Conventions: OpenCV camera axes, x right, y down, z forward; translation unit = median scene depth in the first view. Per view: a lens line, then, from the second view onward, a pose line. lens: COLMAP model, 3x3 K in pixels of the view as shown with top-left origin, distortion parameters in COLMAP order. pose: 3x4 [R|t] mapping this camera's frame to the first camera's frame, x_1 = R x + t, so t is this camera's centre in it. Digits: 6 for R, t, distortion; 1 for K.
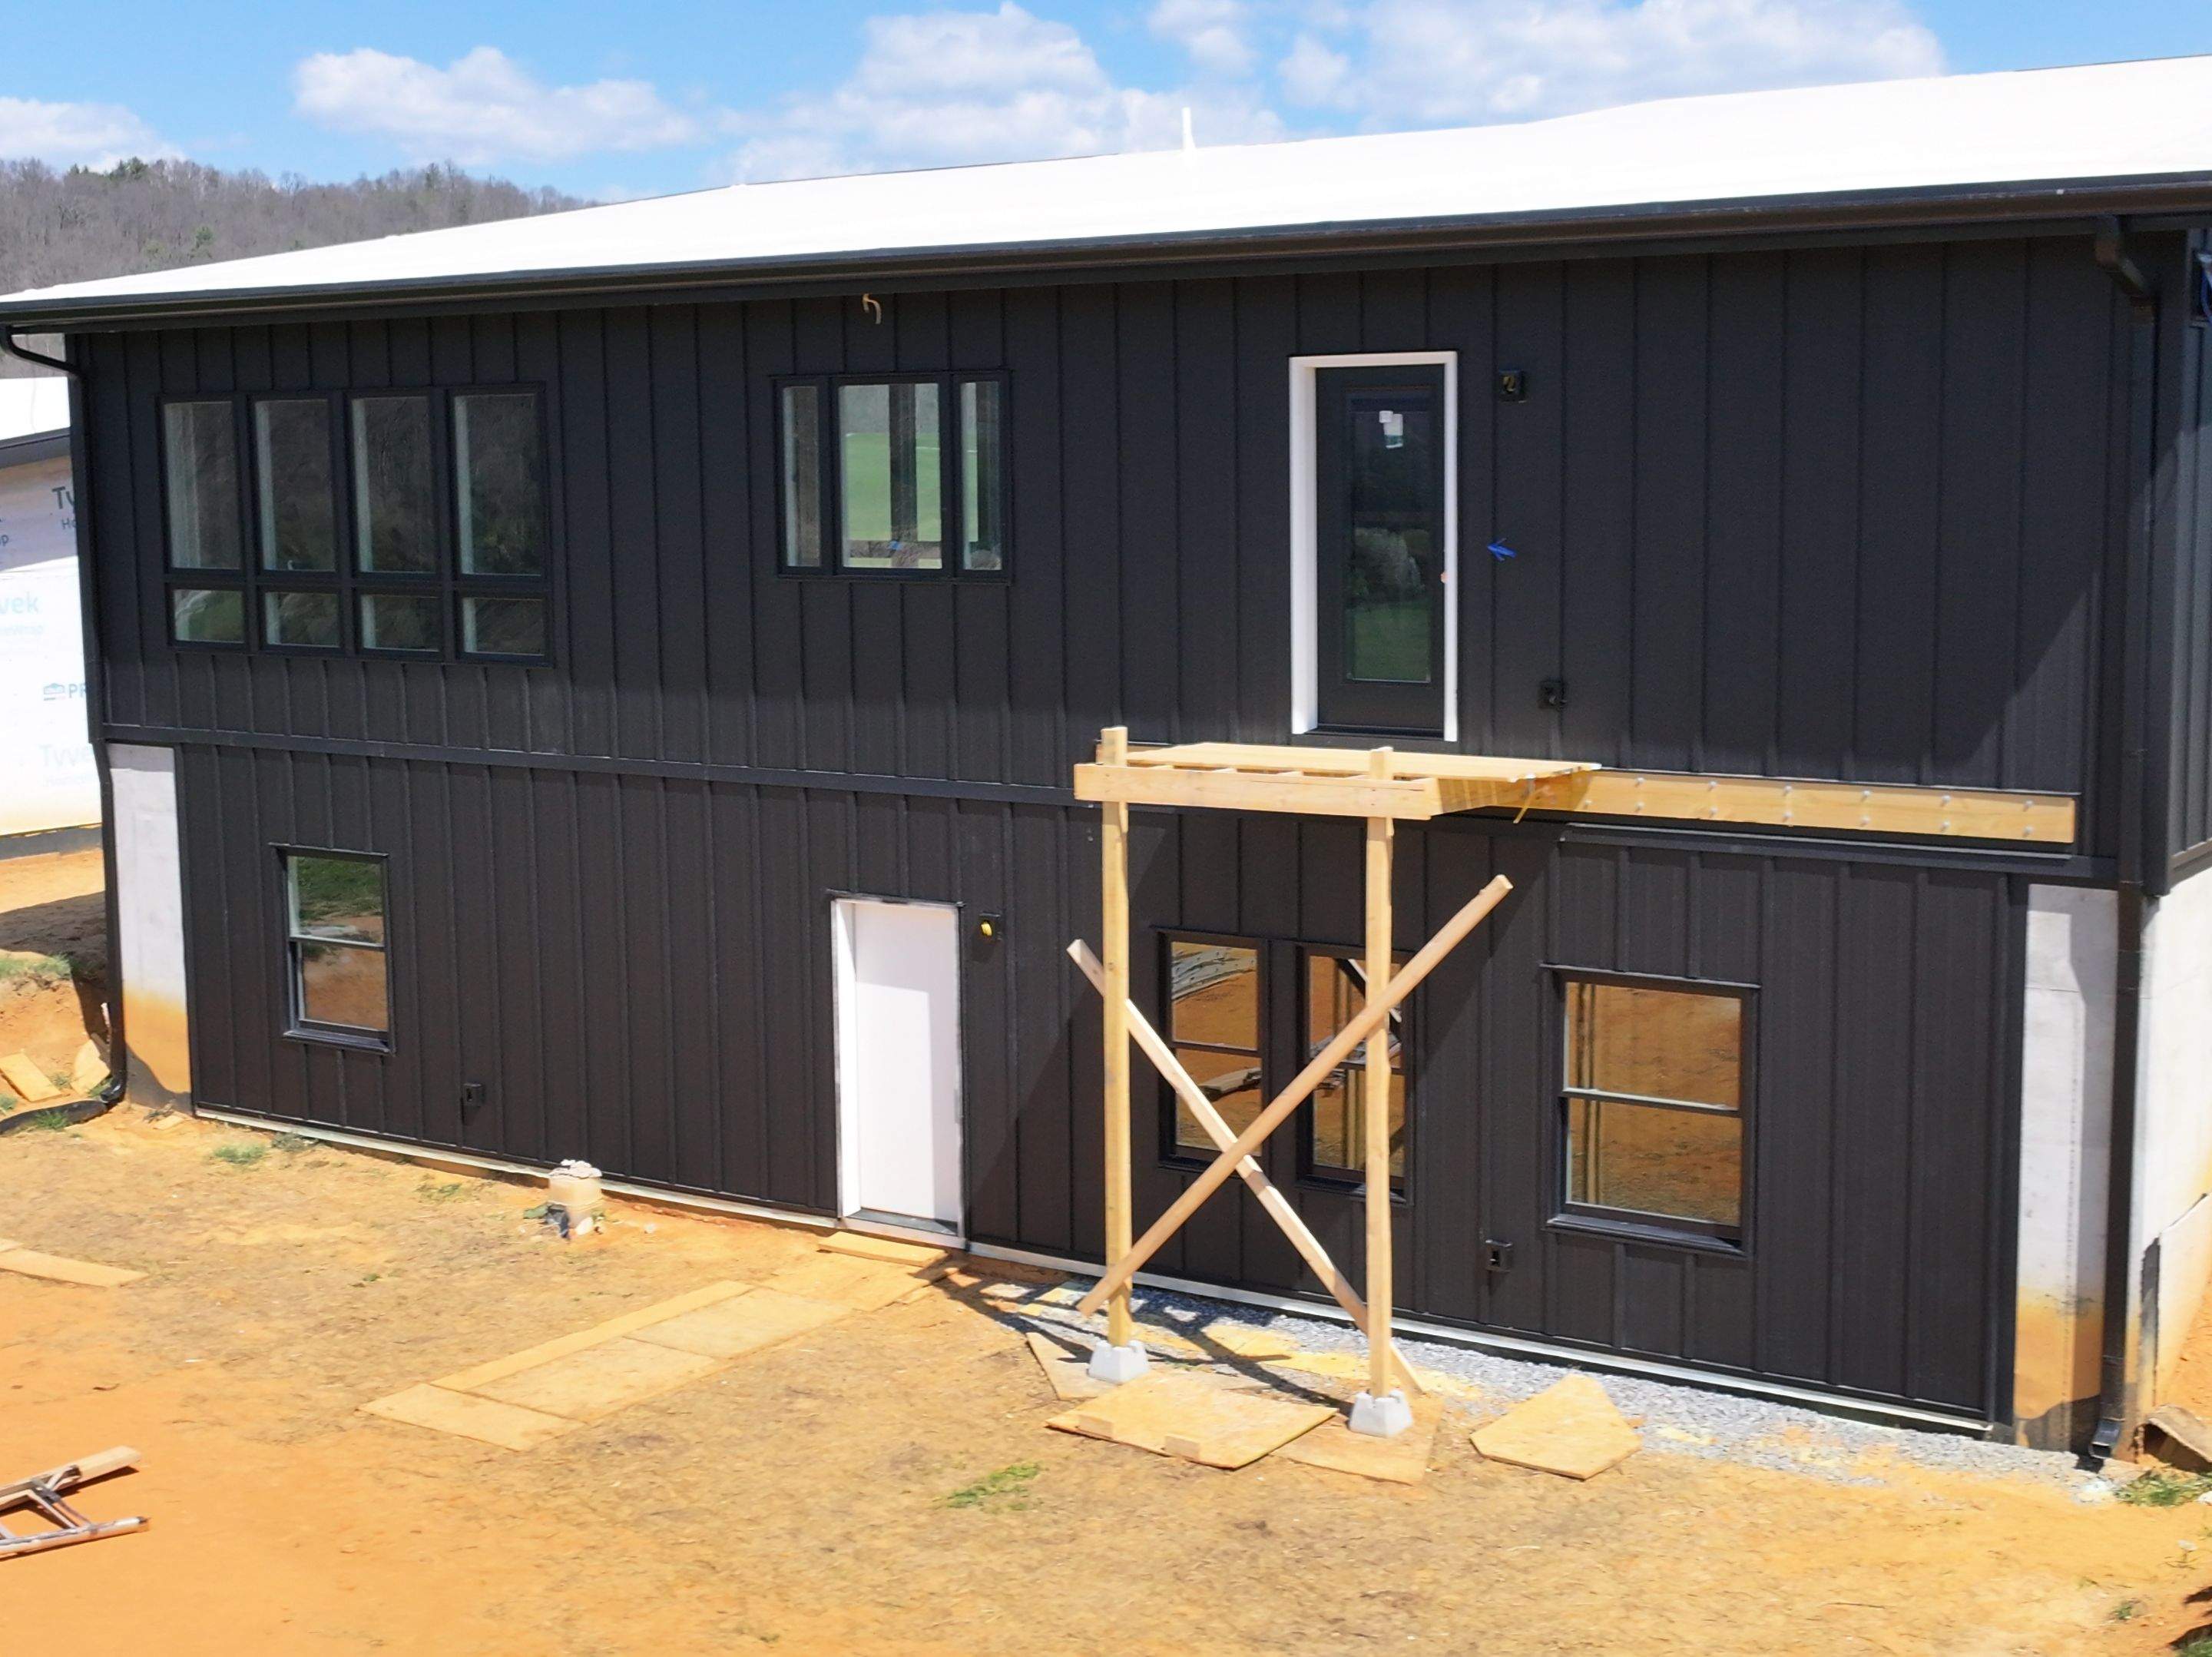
lens RADIAL K [[2968.5, 0, 1094.6], [0, 2968.5, 828.2], [0, 0, 1]] dist [0.012239, 0.000000]
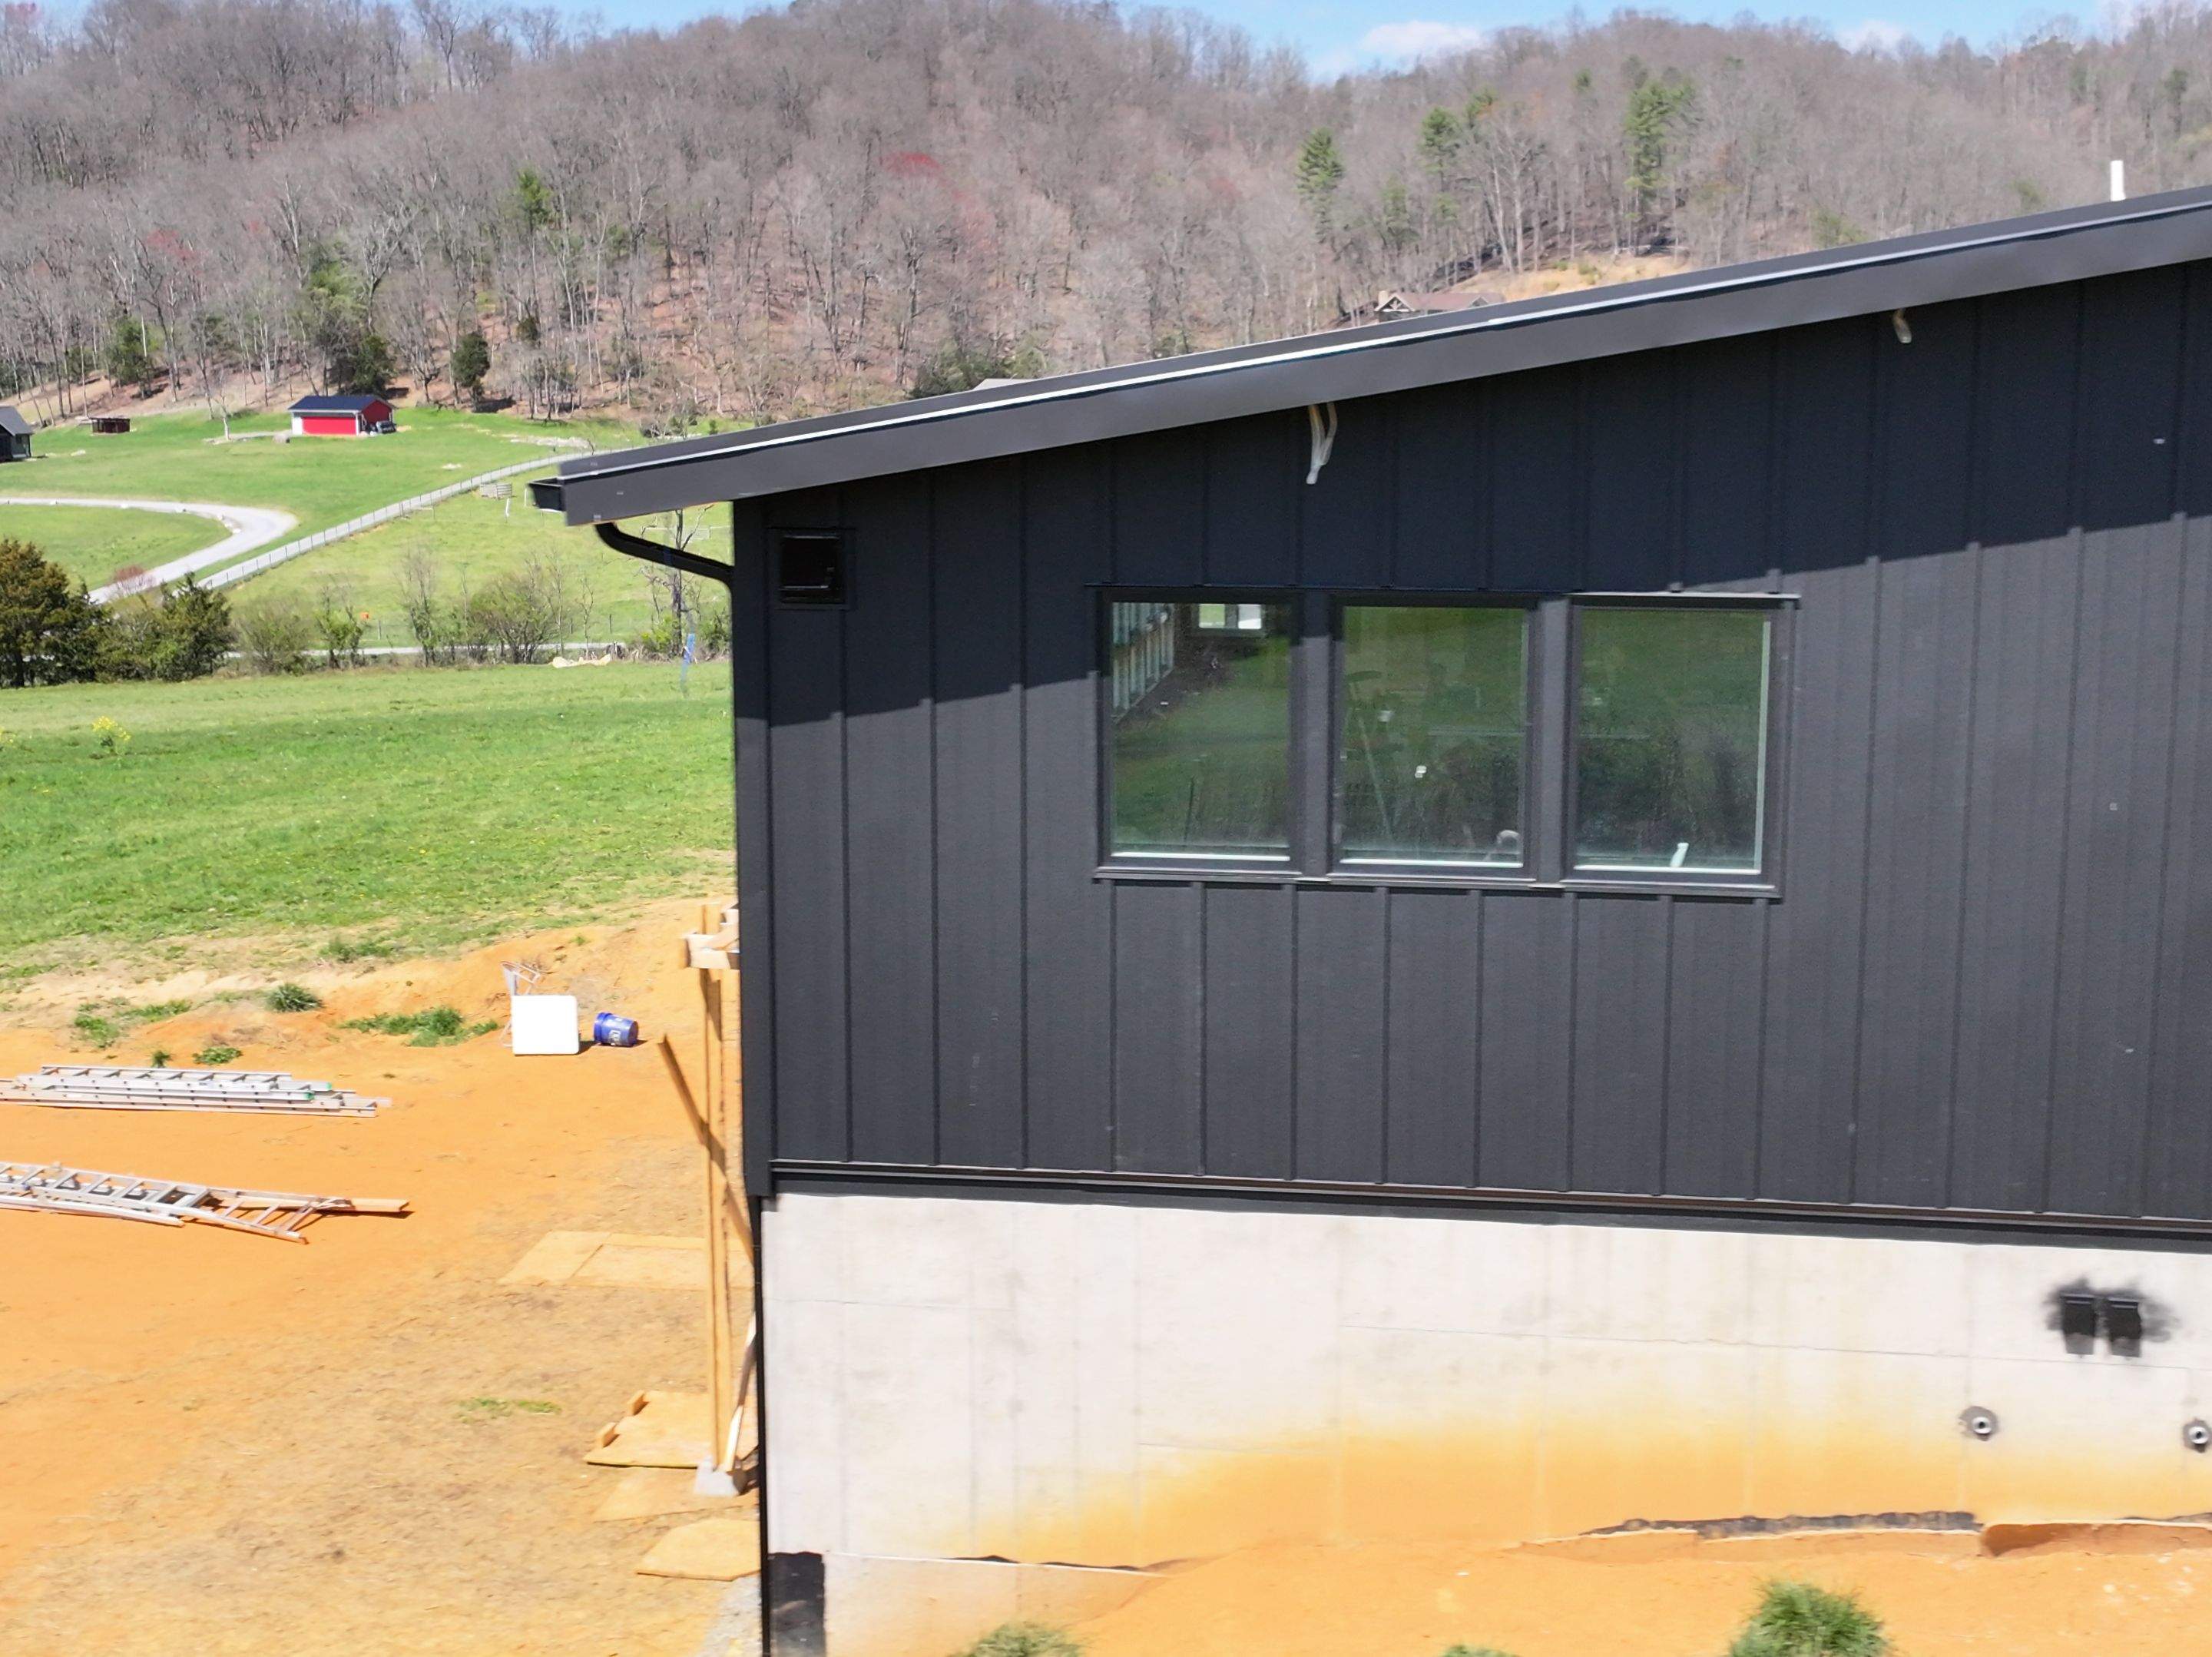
lens RADIAL K [[2968.5, 0, 1098.2], [0, 2968.5, 833.9], [0, 0, 1]] dist [0.012239, 0.000000]
pose [[0.439874, 0.161376, -0.883442, 0.967720], [-0.116452, 0.985667, 0.122066, -0.173616], [0.890477, 0.049185, 0.452361, 0.516510]]
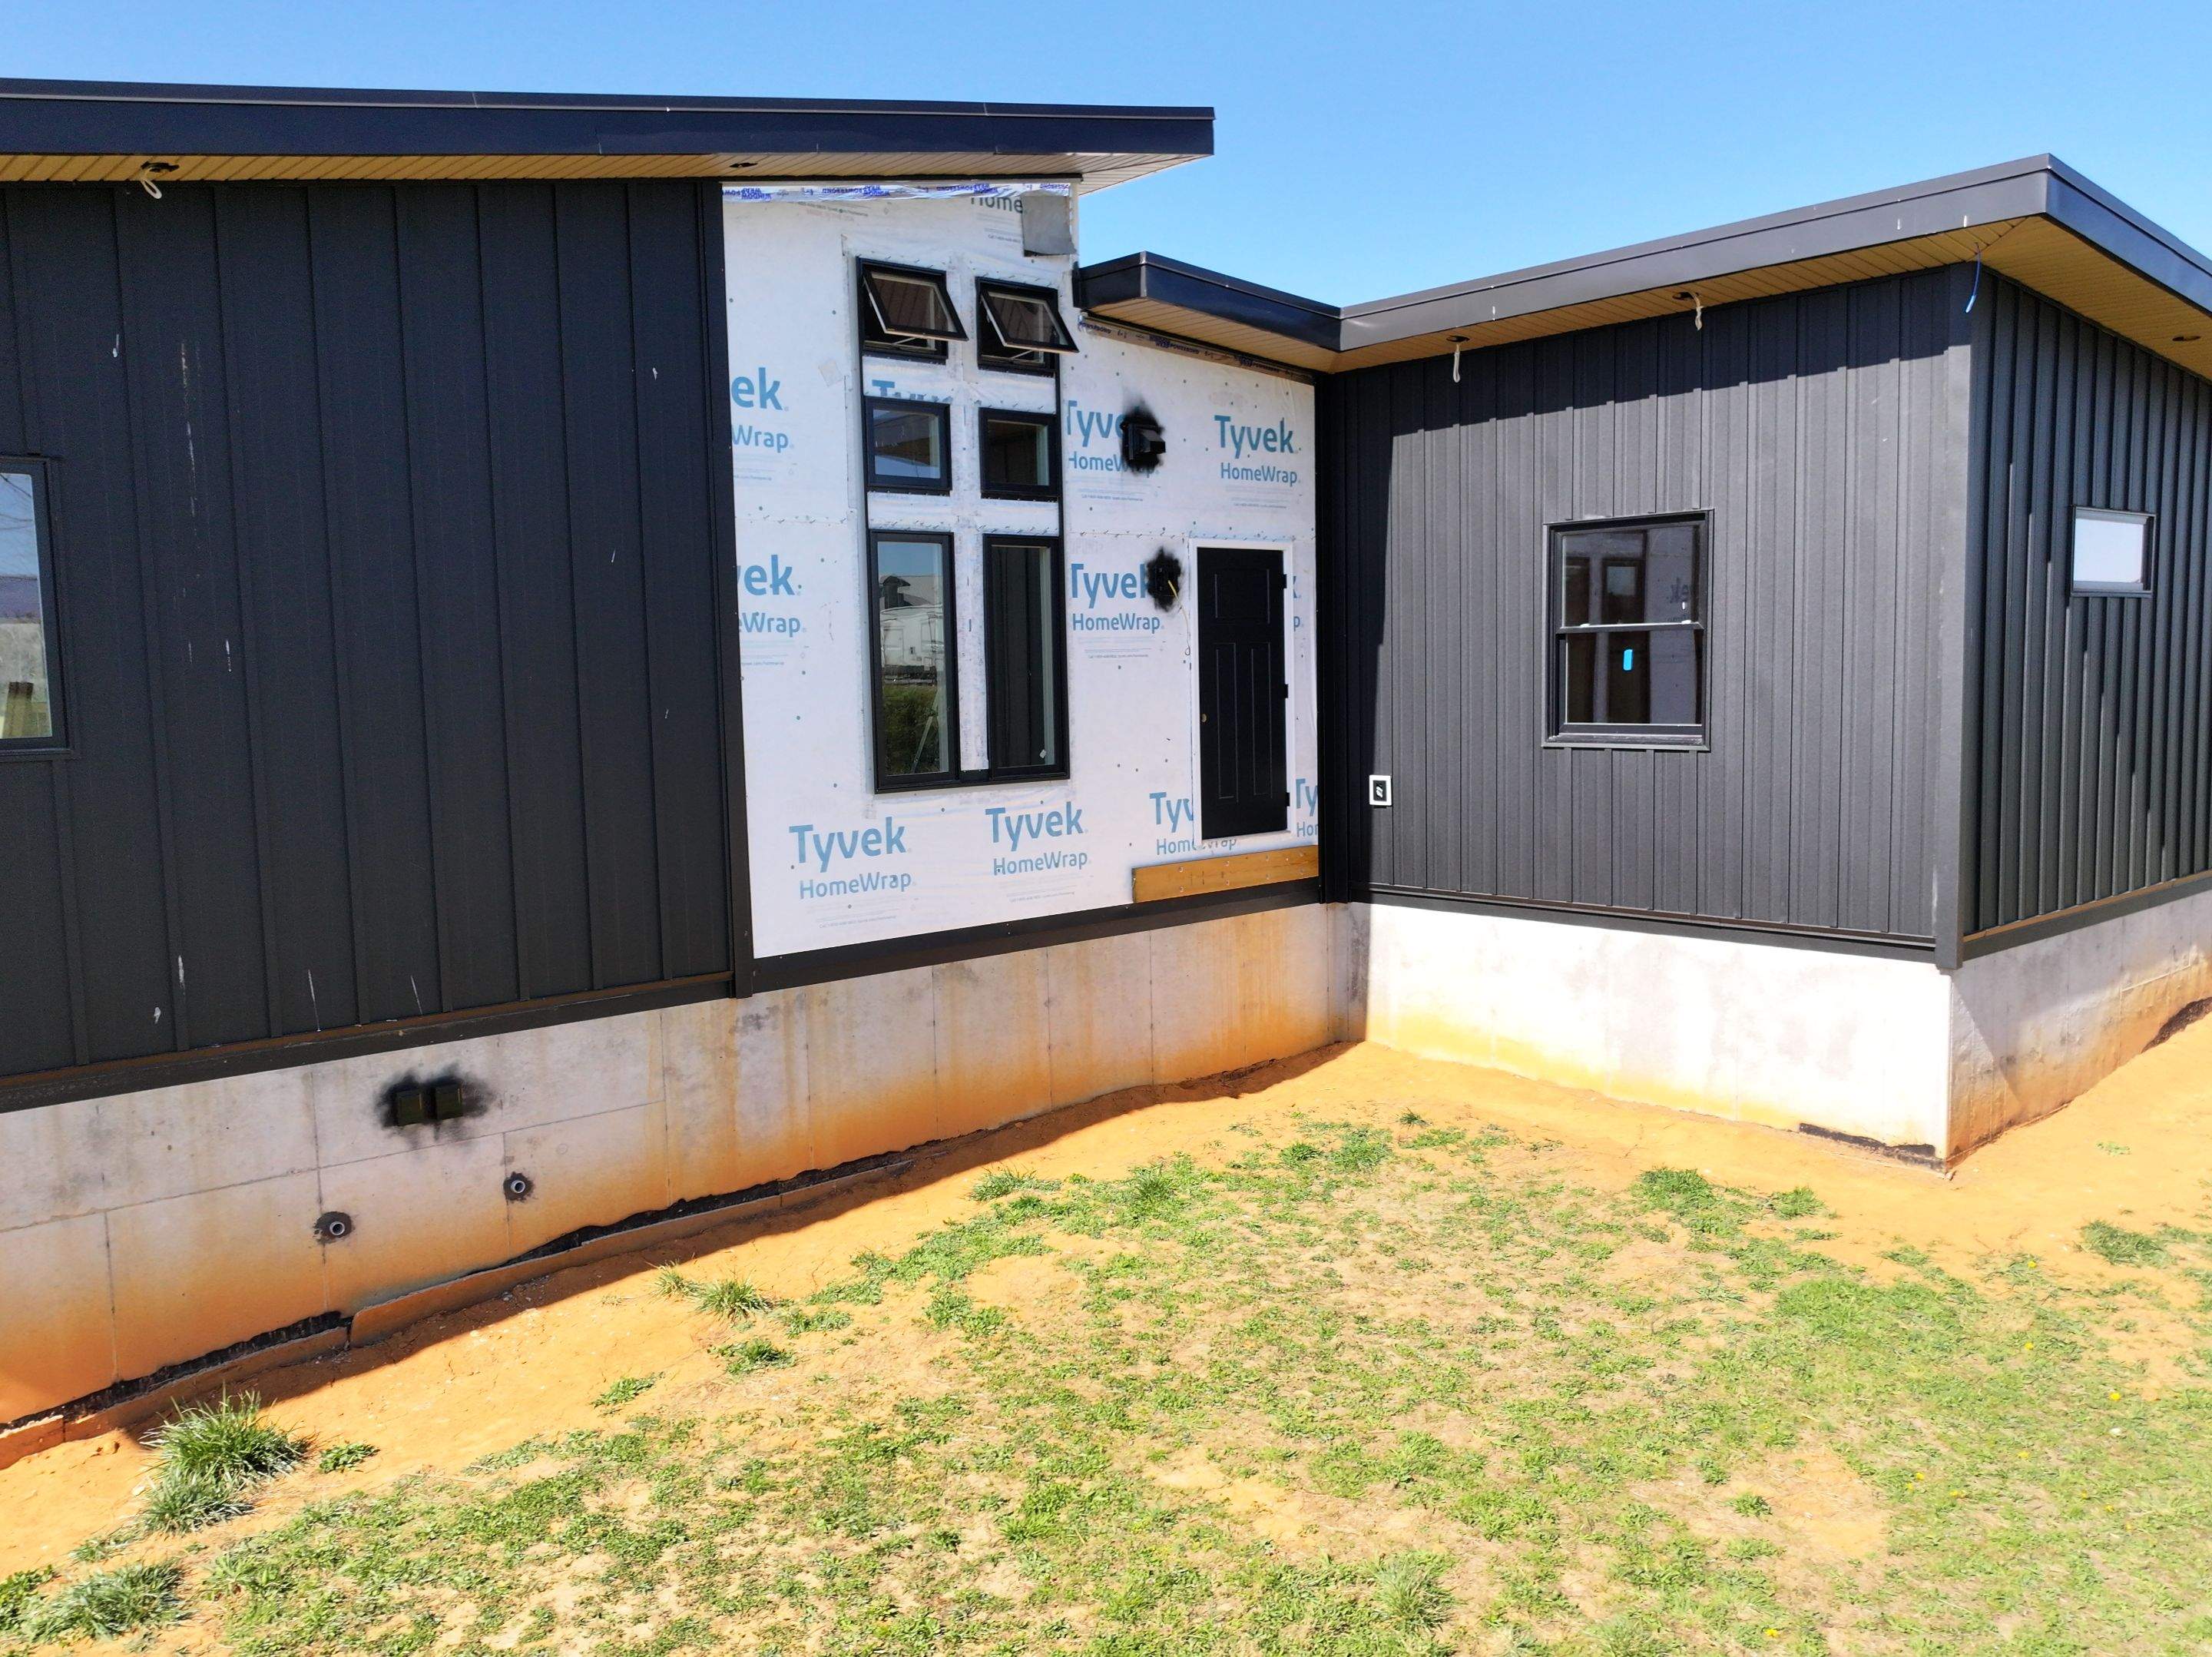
lens RADIAL K [[1783.3, 0, 1101.4], [0, 1783.3, 822.9], [0, 0, 1]] dist [0.000307, 0.007393]
pose [[0.970075, 0.009922, -0.242601, 0.763318], [-0.016671, 0.999529, -0.025783, -0.069610], [0.242231, 0.029056, 0.969784, 0.622516]]
